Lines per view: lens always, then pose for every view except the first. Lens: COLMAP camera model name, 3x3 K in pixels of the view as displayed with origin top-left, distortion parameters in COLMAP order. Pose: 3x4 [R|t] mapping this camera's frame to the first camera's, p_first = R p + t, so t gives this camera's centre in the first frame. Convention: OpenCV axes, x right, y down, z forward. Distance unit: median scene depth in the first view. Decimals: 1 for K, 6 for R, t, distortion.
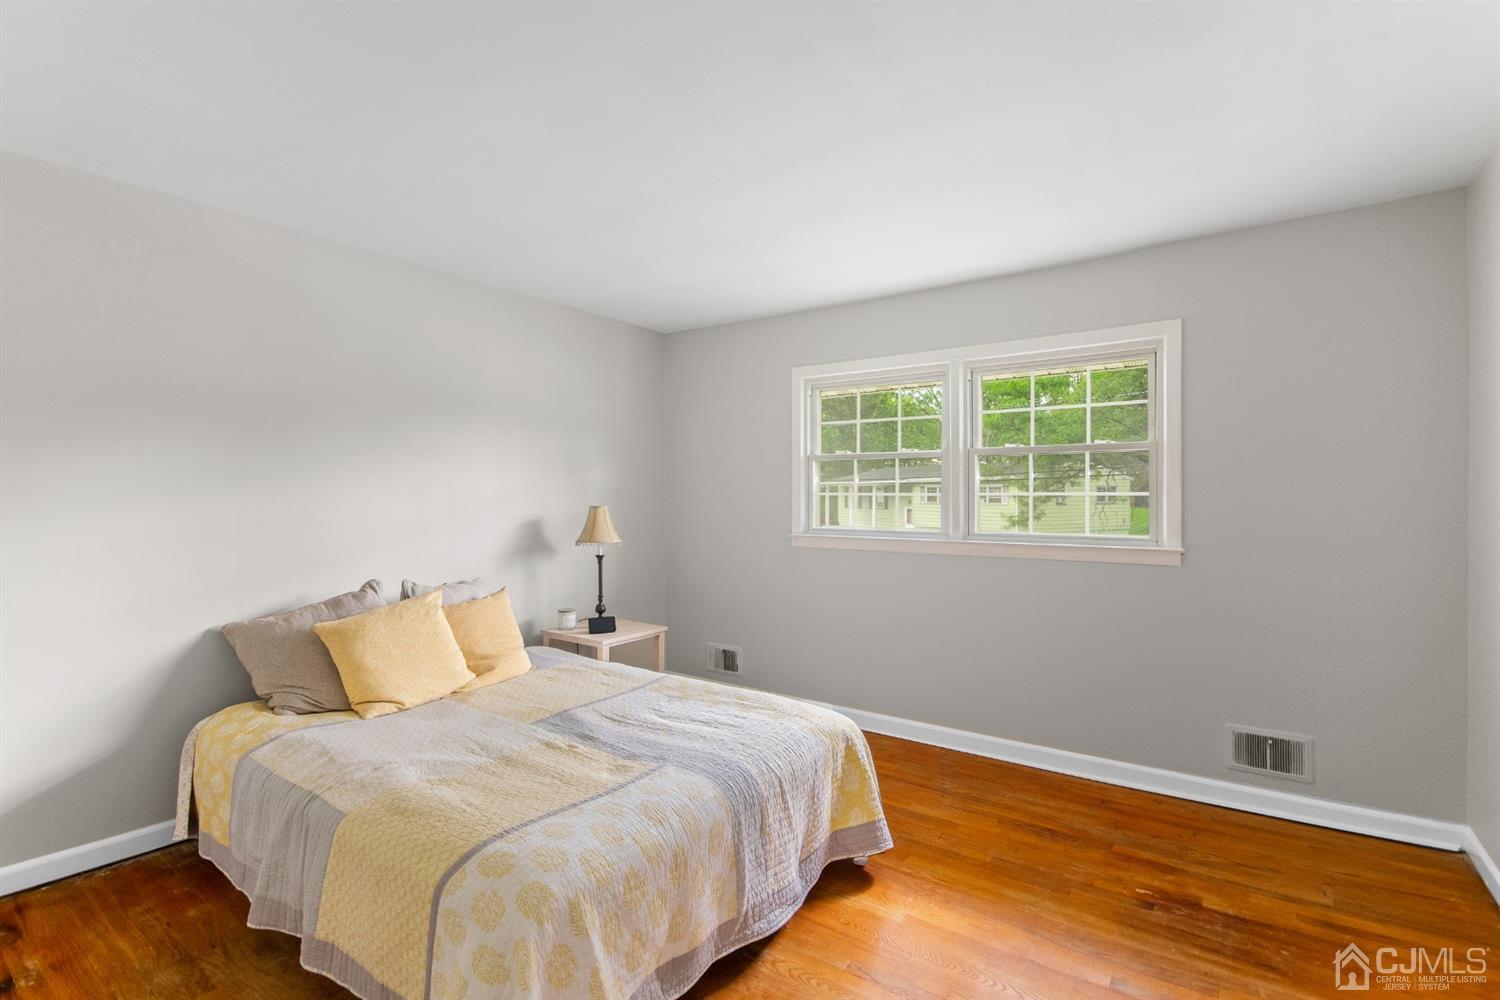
lens RADIAL K [[671.5, 0, 750.0], [0, 671.5, 500.0], [0, 0, 1]] dist [-0.010259, -0.000293]
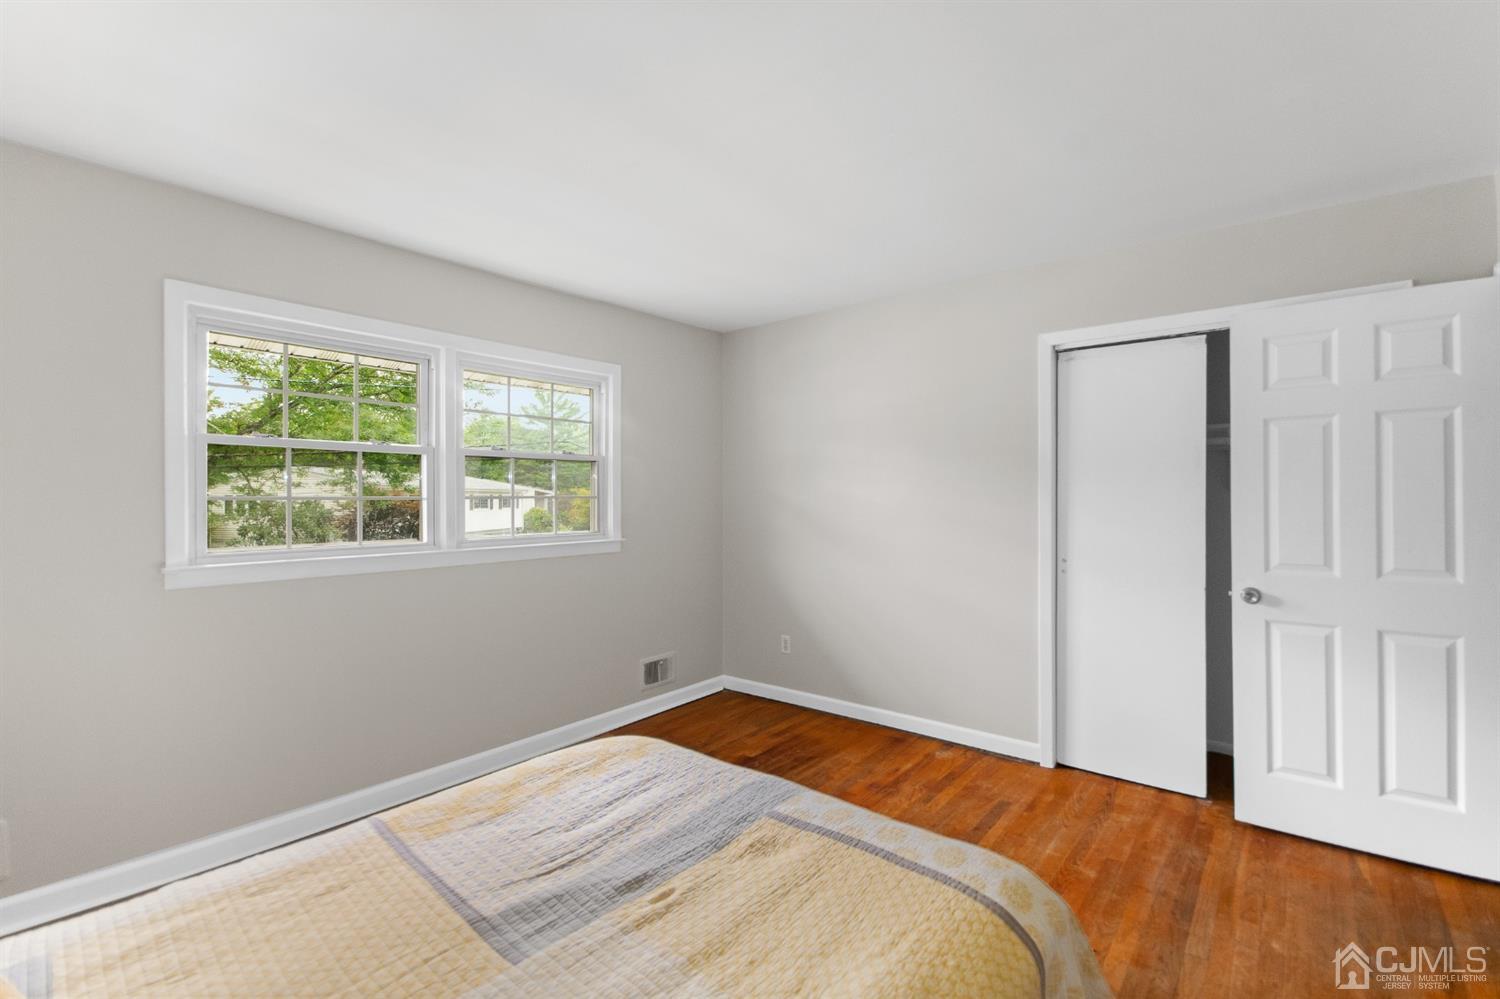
lens RADIAL K [[671.5, 0, 750.0], [0, 671.5, 499.5], [0, 0, 1]] dist [-0.010259, -0.000293]
pose [[0.065795, -0.003276, 0.997828, -0.848498], [0.012283, 0.999922, 0.002473, -0.005973], [-0.997758, 0.012094, 0.065830, 0.833865]]
